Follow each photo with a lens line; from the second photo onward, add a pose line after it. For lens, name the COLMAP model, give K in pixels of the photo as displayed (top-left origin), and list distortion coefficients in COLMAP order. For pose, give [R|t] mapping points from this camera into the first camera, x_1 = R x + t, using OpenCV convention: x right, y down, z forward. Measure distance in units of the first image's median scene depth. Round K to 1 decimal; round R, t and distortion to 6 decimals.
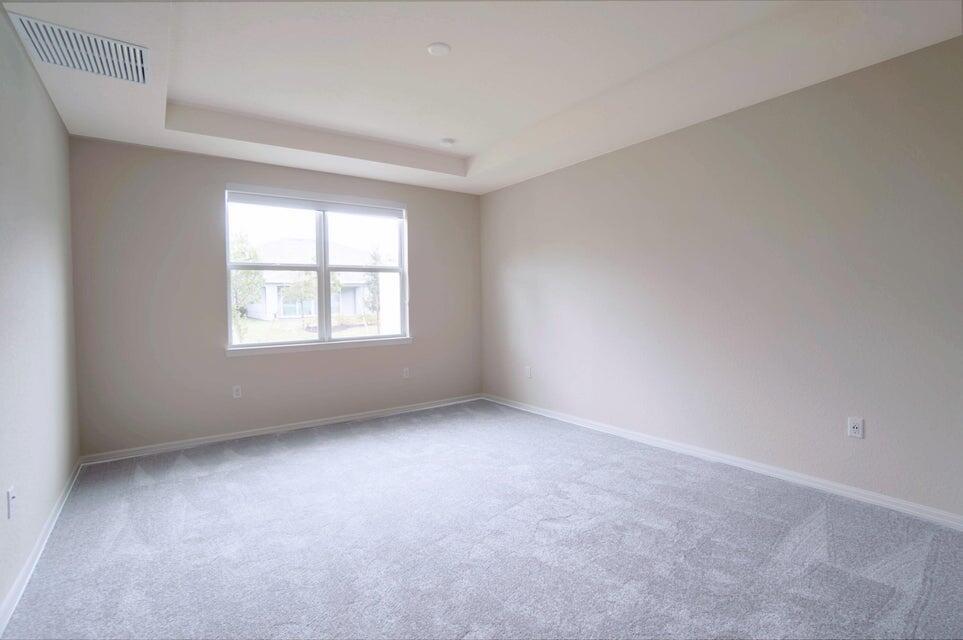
lens RADIAL K [[456.8, 0, 479.6], [0, 456.8, 300.1], [0, 0, 1]] dist [-0.002186, 0.000496]
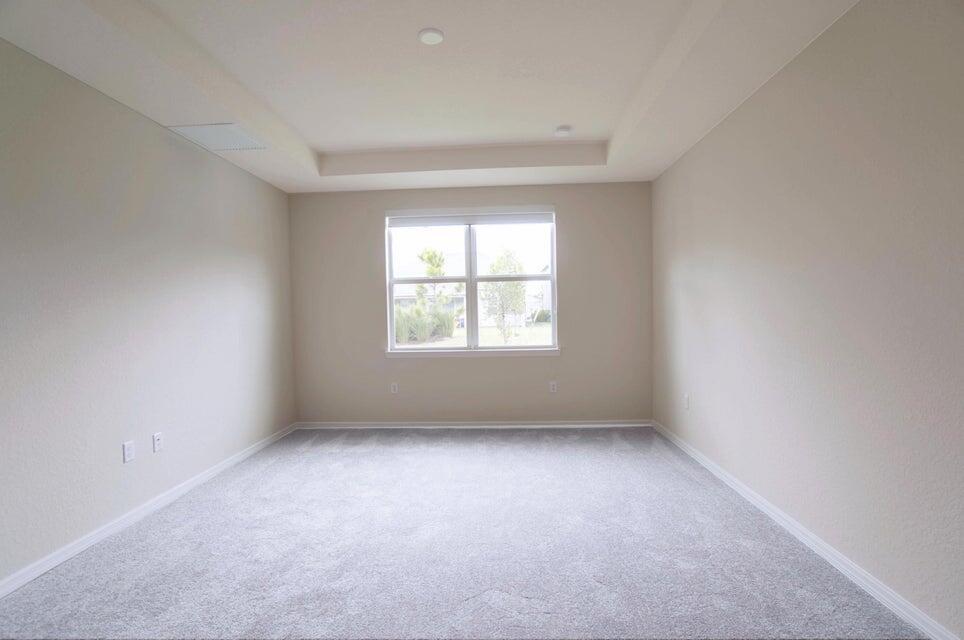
lens RADIAL K [[444.3, 0, 478.0], [0, 444.3, 318.4], [0, 0, 1]] dist [-0.030653, 0.000436]
pose [[0.792155, 0.010908, -0.610222, 0.297286], [0.005248, 0.999682, 0.024683, -0.005004], [0.610297, -0.022755, 0.791846, 0.200993]]
